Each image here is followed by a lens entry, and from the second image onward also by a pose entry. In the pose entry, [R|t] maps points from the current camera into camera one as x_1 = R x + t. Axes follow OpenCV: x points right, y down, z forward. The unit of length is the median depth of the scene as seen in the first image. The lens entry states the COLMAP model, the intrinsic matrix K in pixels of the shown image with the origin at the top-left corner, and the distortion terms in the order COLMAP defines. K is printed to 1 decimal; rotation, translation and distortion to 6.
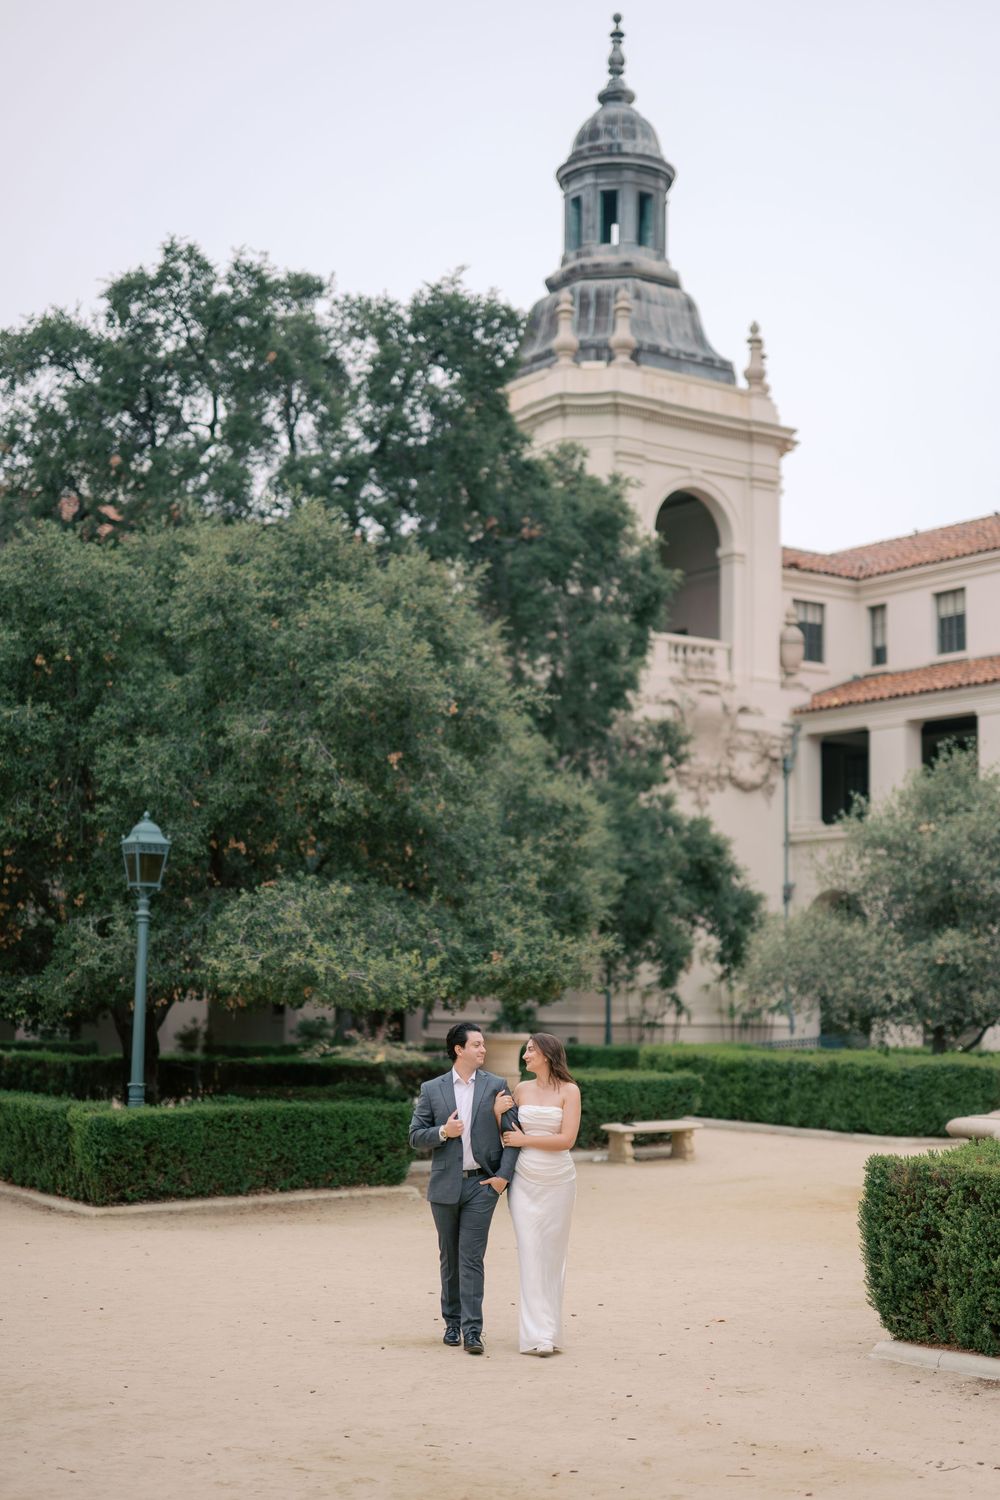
lens RADIAL K [[2206.9, 0, 500.0], [0, 2206.9, 750.0], [0, 0, 1]] dist [0.002999, 0.030484]
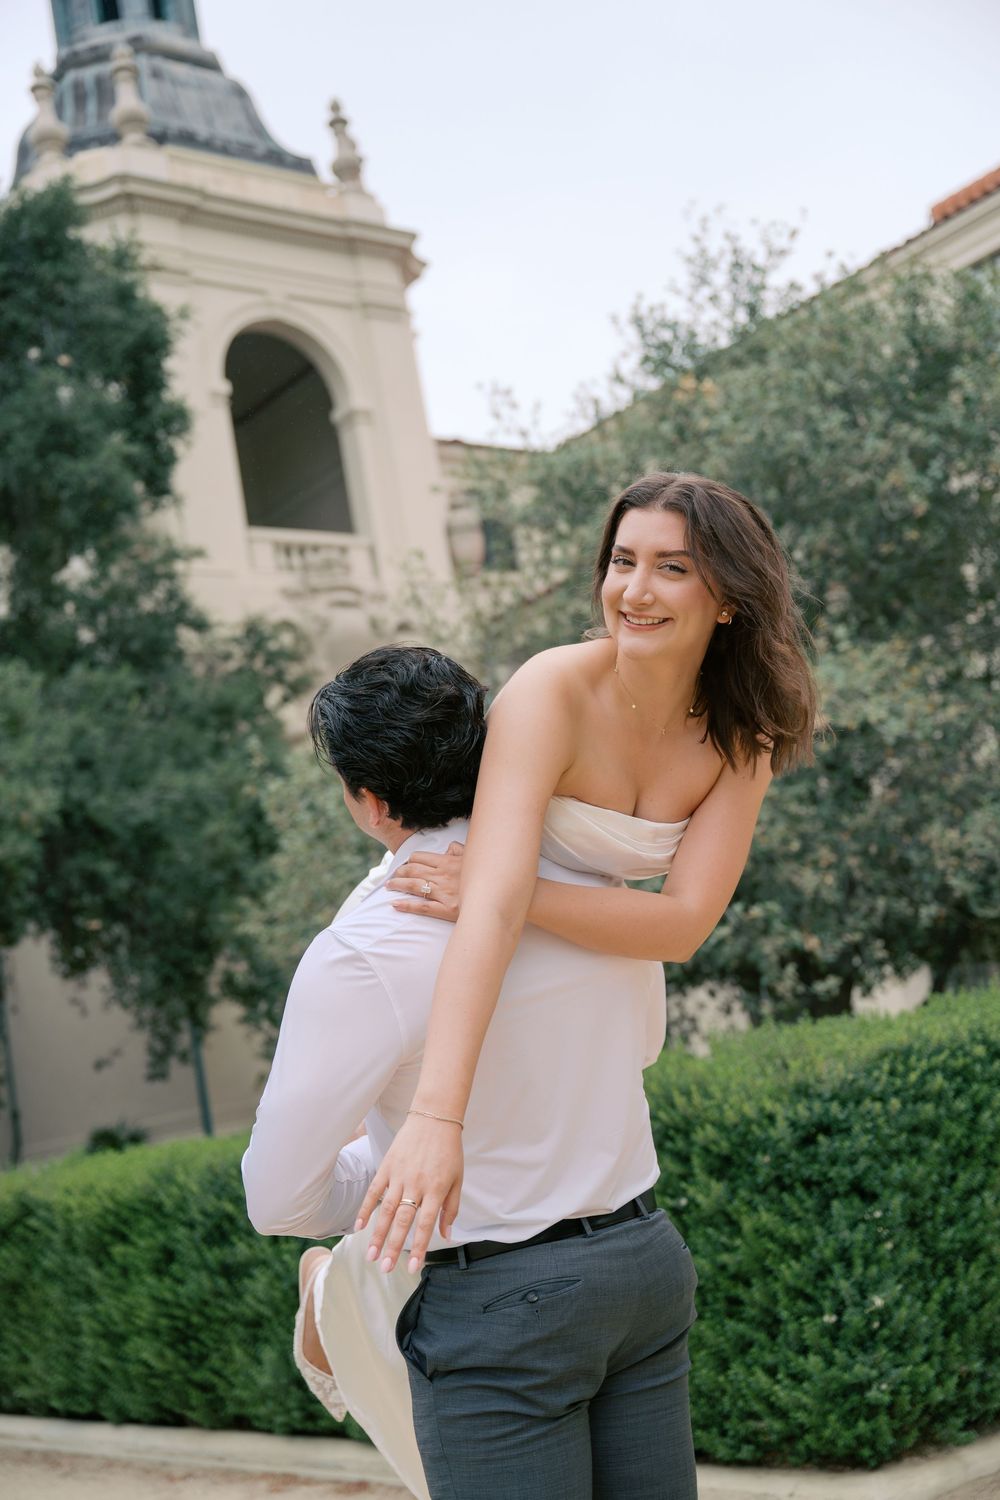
lens RADIAL K [[1814.4, 0, 500.0], [0, 1814.4, 750.0], [0, 0, 1]] dist [-0.020243, -0.008199]
pose [[0.981163, -0.168071, 0.095239, 0.078857], [0.175758, 0.981257, -0.079023, 0.065728], [-0.080173, 0.094274, 0.992313, 0.449460]]
